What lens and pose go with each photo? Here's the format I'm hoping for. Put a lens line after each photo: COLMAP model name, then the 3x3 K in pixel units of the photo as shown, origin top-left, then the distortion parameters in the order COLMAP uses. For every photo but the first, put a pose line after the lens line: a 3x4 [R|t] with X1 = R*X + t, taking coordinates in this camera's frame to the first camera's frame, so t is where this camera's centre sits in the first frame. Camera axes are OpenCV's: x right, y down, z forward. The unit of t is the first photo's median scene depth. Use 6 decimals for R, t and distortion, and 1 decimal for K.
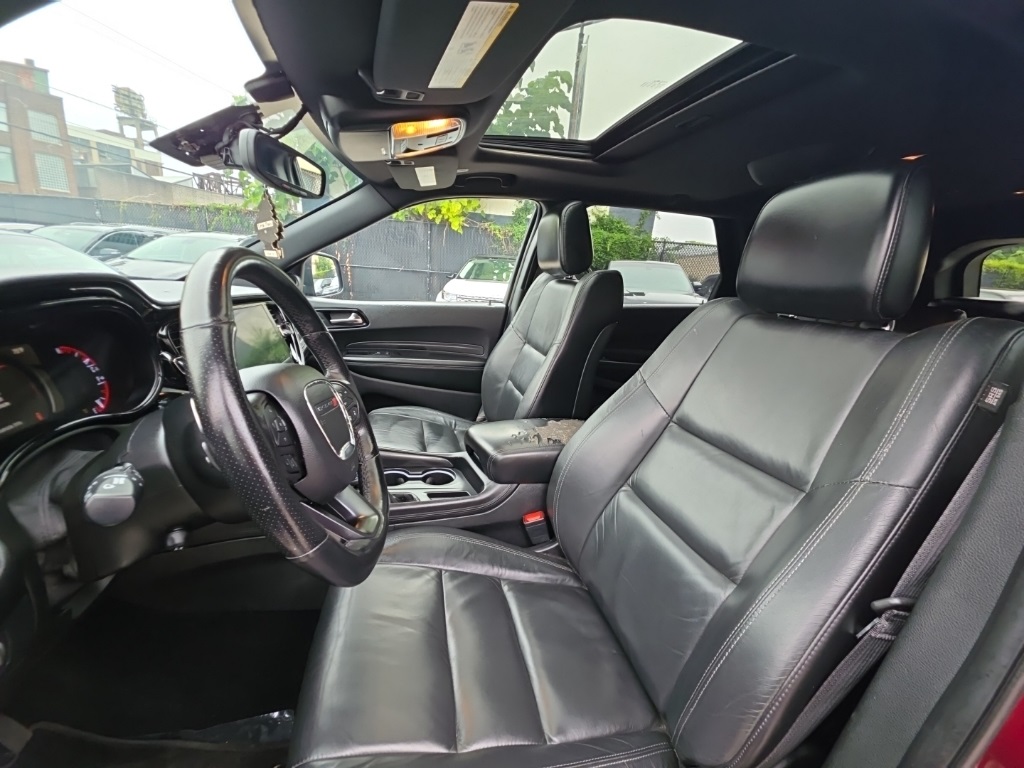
lens RADIAL K [[403.1, 0, 512.0], [0, 403.1, 384.0], [0, 0, 1]] dist [0.011032, -0.011159]
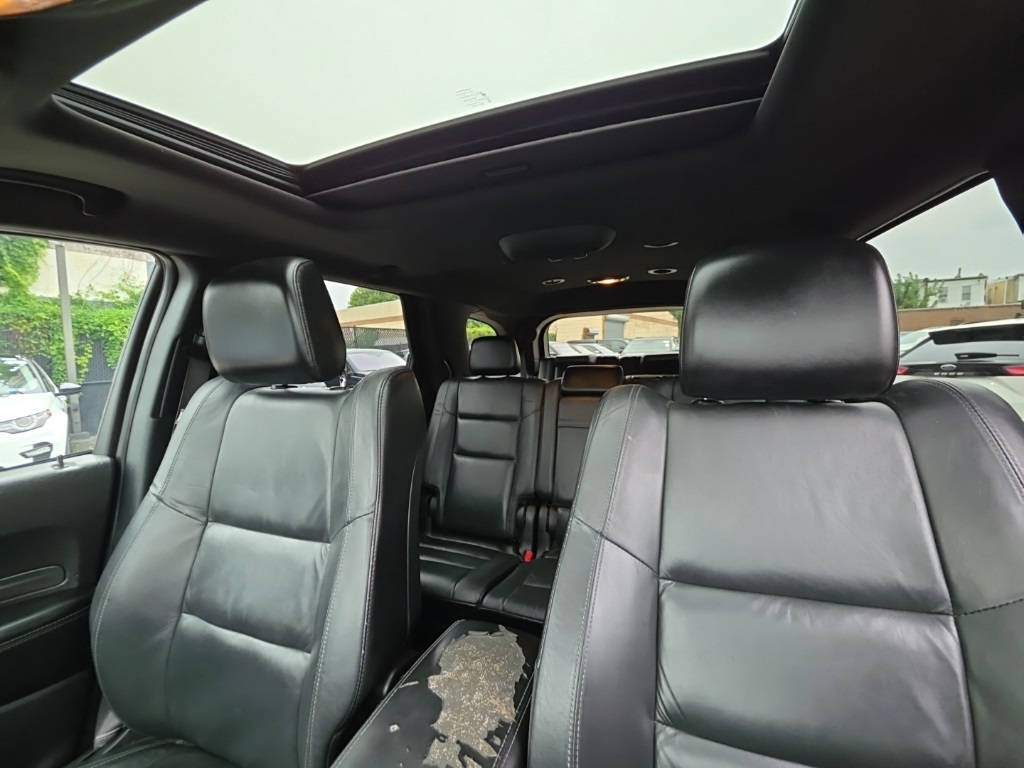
lens RADIAL K [[403.1, 0, 512.0], [0, 403.1, 384.0], [0, 0, 1]] dist [0.011032, -0.011159]
pose [[0.575339, -0.148405, 0.804339, -0.129032], [0.290109, 0.956490, -0.031035, -0.143946], [-0.764737, 0.251201, 0.593360, 0.385022]]
